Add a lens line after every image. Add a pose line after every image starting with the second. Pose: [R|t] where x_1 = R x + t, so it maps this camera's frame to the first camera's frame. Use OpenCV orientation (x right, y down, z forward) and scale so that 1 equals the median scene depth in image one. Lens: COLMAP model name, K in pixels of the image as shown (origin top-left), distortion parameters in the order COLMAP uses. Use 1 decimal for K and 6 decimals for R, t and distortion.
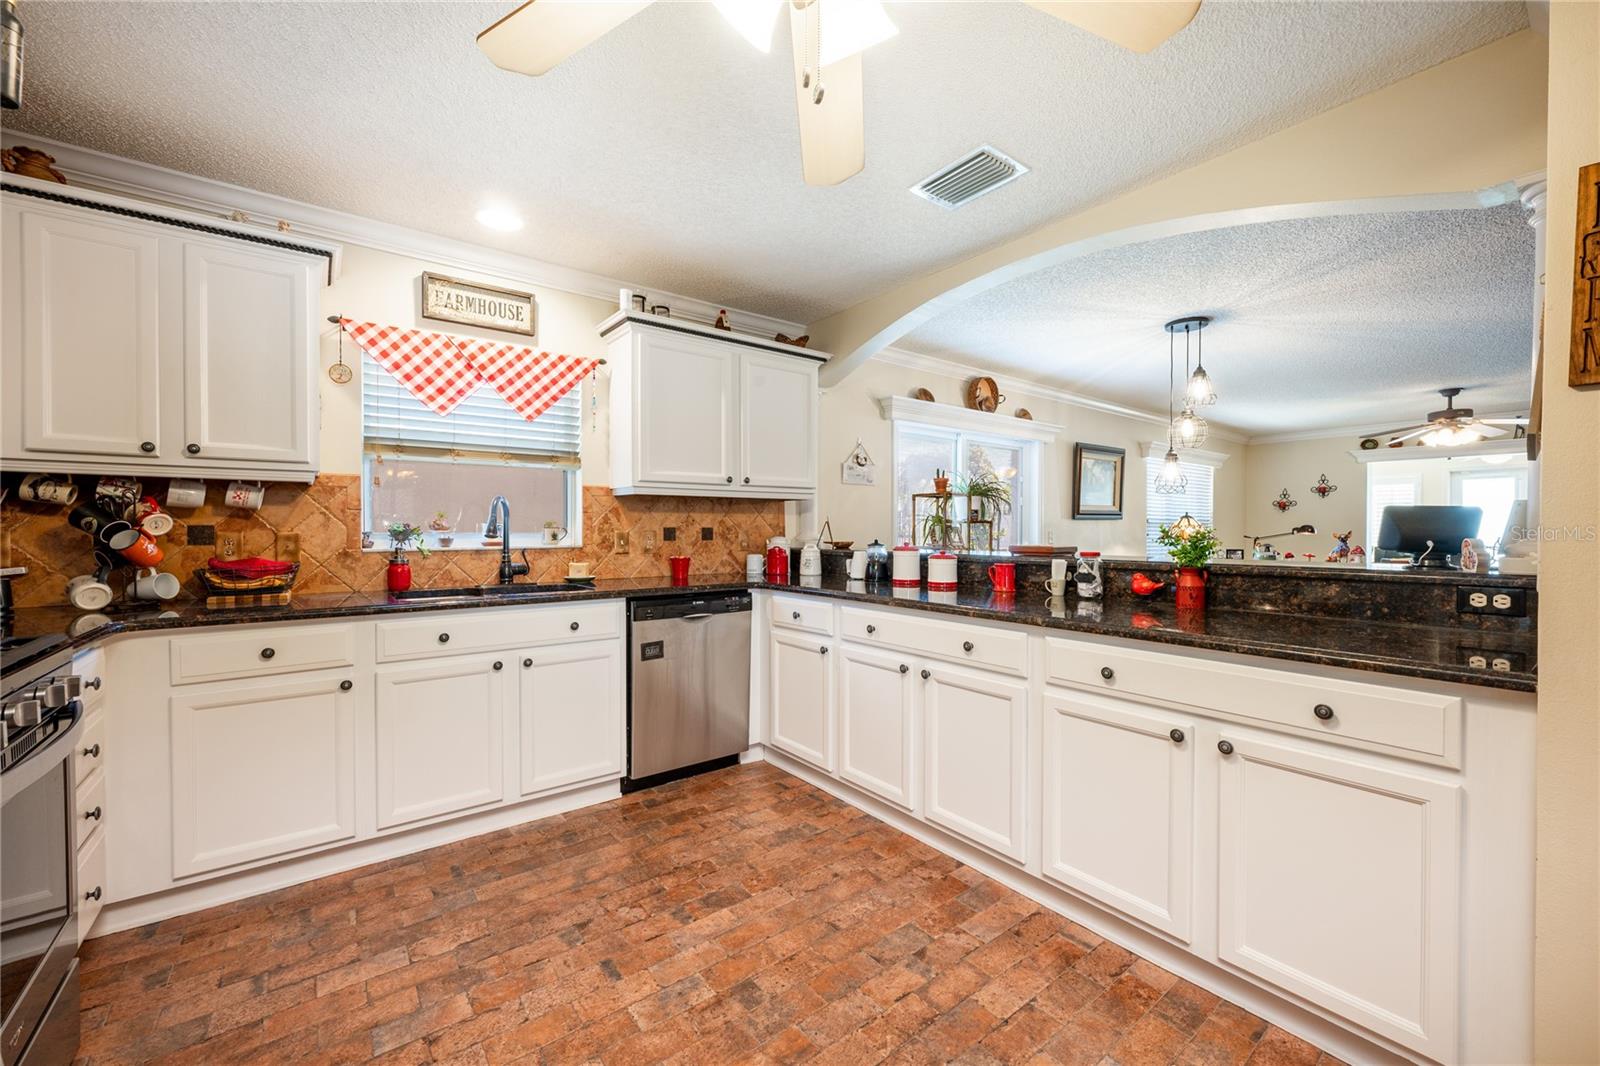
lens RADIAL K [[627.5, 0, 800.3], [0, 627.5, 534.4], [0, 0, 1]] dist [-0.000127, -0.000153]
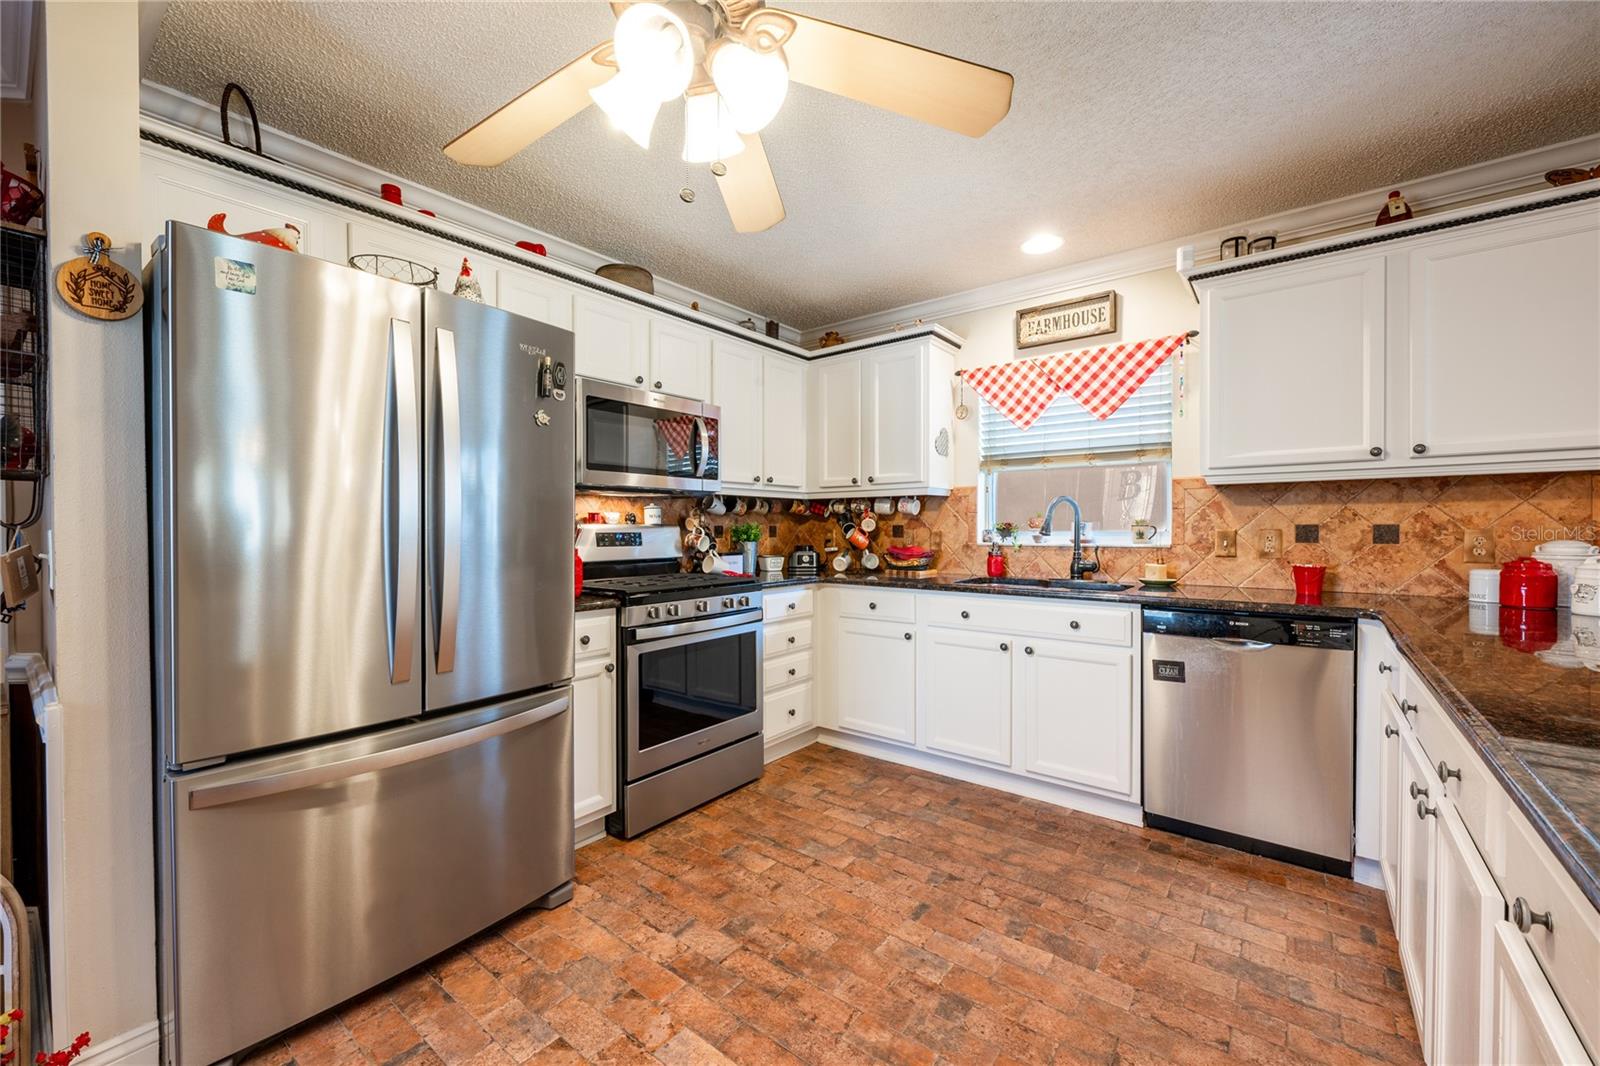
lens RADIAL K [[627.5, 0, 797.0], [0, 627.5, 534.4], [0, 0, 1]] dist [-0.000127, -0.000153]
pose [[0.248459, 0.011052, -0.968579, 0.464251], [-0.005755, 0.999934, 0.009933, -0.004850], [0.968625, 0.003106, 0.248507, 0.306348]]
